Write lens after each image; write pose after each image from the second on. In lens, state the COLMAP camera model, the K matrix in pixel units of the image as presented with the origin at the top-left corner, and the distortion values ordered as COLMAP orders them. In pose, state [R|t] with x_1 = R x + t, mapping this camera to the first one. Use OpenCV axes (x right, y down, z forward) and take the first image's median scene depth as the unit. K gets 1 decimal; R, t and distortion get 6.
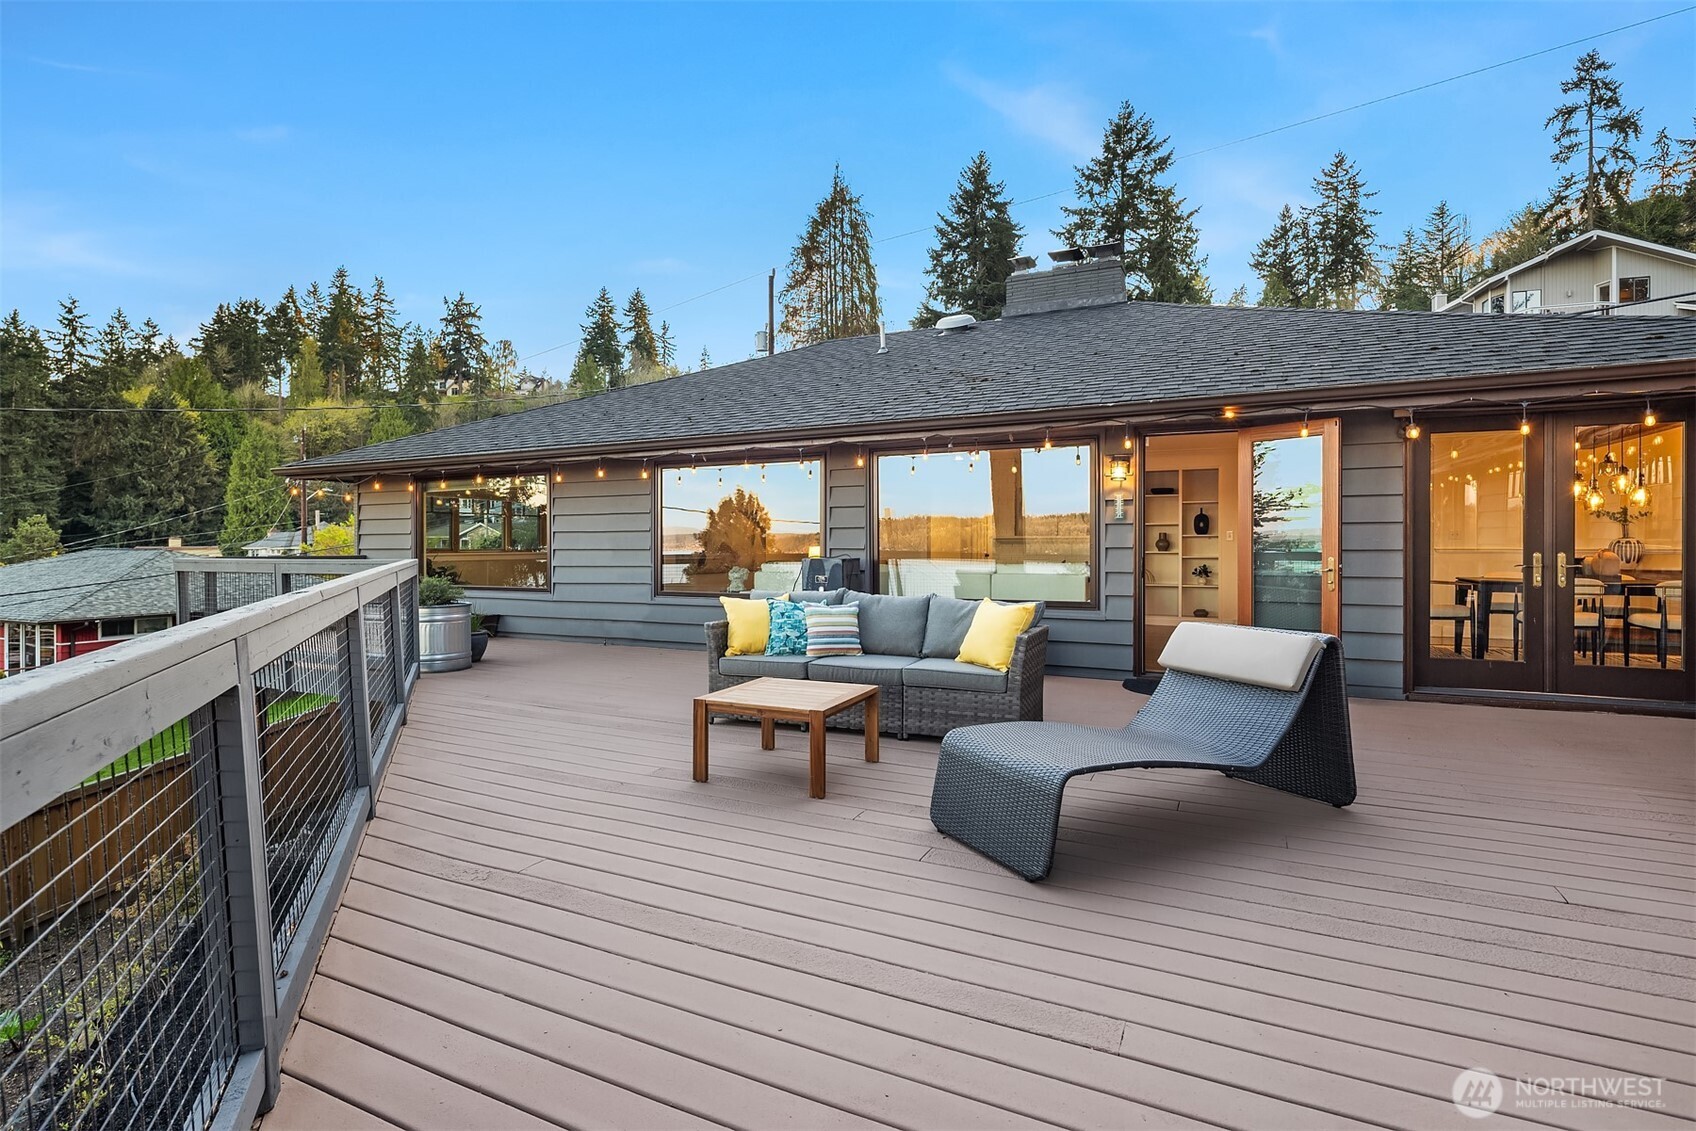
lens RADIAL K [[845.9, 0, 847.9], [0, 845.9, 562.6], [0, 0, 1]] dist [0.004805, -0.001196]
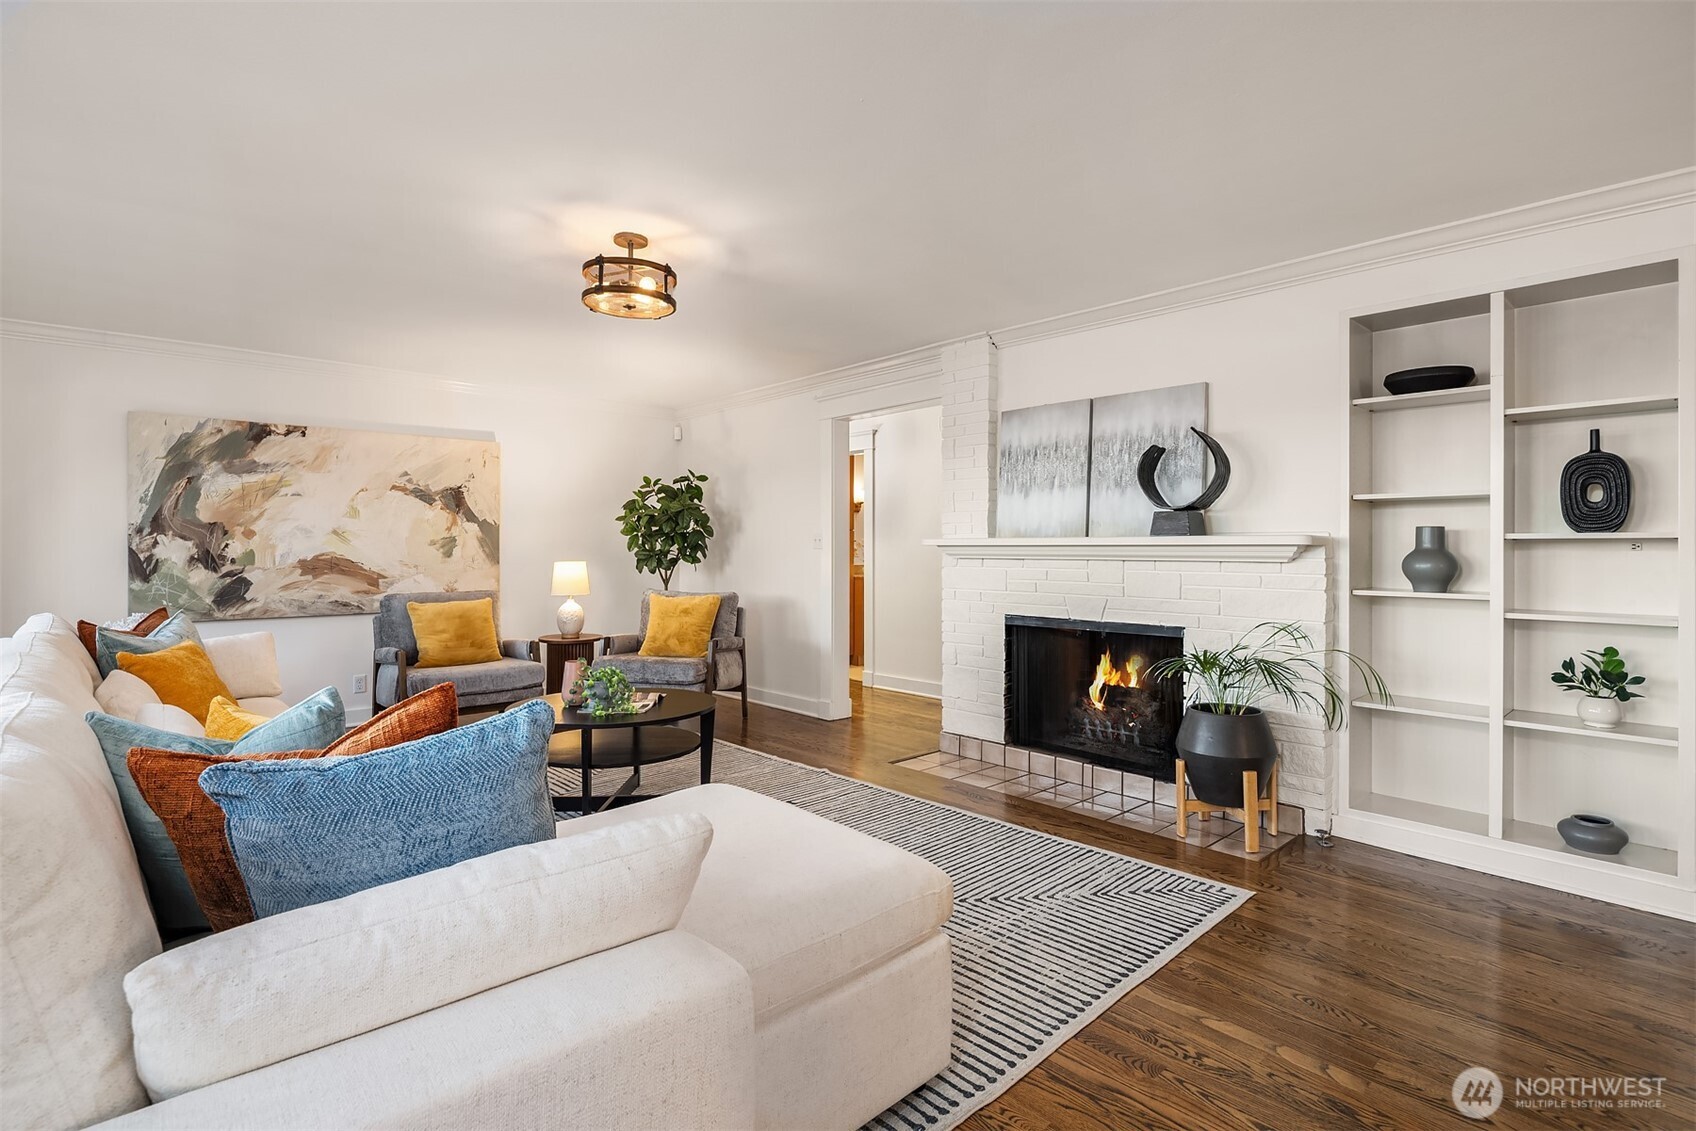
lens RADIAL K [[845.9, 0, 847.7], [0, 845.9, 550.4], [0, 0, 1]] dist [0.004805, -0.001196]
pose [[0.945758, 0.008620, -0.324758, 0.282355], [-0.014681, 0.999761, -0.016218, -0.019716], [0.324540, 0.020106, 0.945658, 0.672107]]
